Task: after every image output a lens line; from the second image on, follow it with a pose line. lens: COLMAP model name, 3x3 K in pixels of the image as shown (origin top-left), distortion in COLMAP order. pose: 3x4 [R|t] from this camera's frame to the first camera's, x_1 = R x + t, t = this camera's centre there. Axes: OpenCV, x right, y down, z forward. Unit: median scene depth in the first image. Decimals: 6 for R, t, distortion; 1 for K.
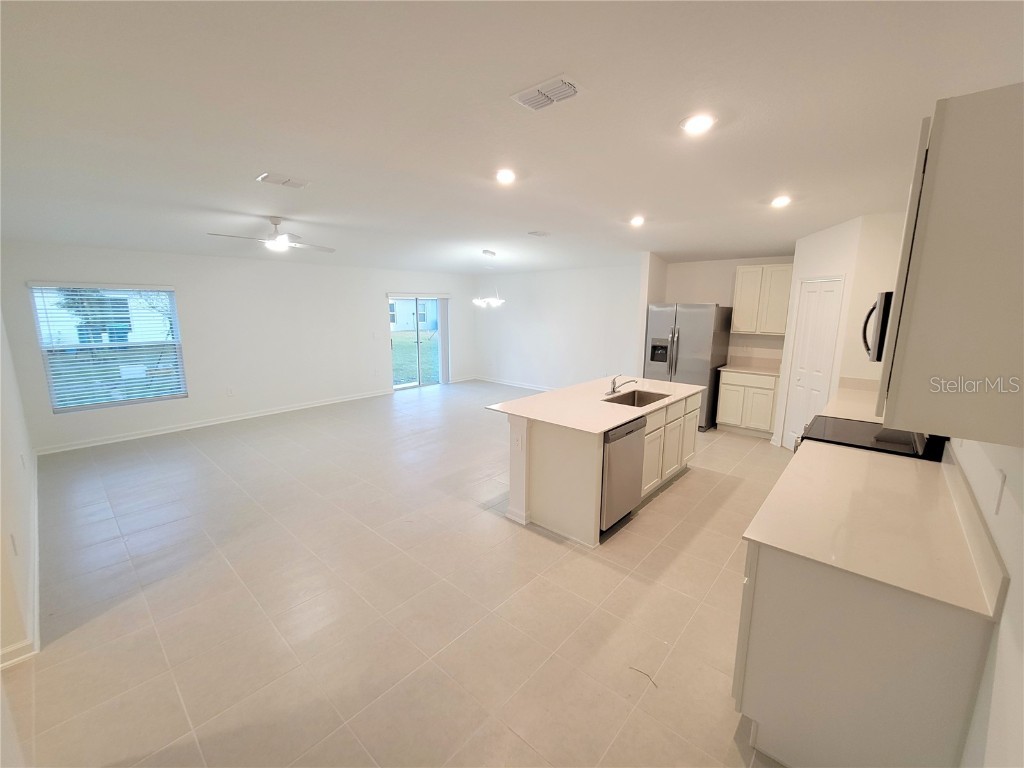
lens RADIAL K [[420.9, 0, 511.3], [0, 420.9, 382.8], [0, 0, 1]] dist [0.001373, 0.000164]
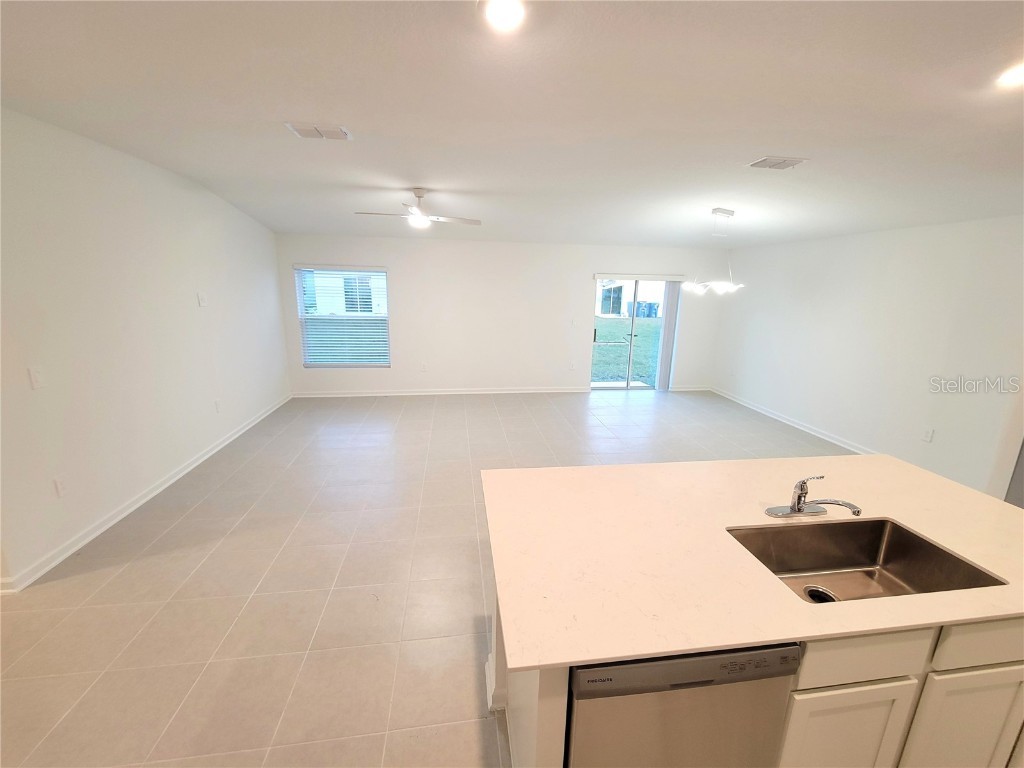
lens RADIAL K [[415.6, 0, 516.1], [0, 415.6, 382.7], [0, 0, 1]] dist [0.002204, 0.000358]
pose [[0.765615, 0.160902, -0.622852, 0.148773], [-0.134687, 0.986849, 0.089375, -0.056906], [0.629041, 0.015463, 0.777218, 0.284183]]
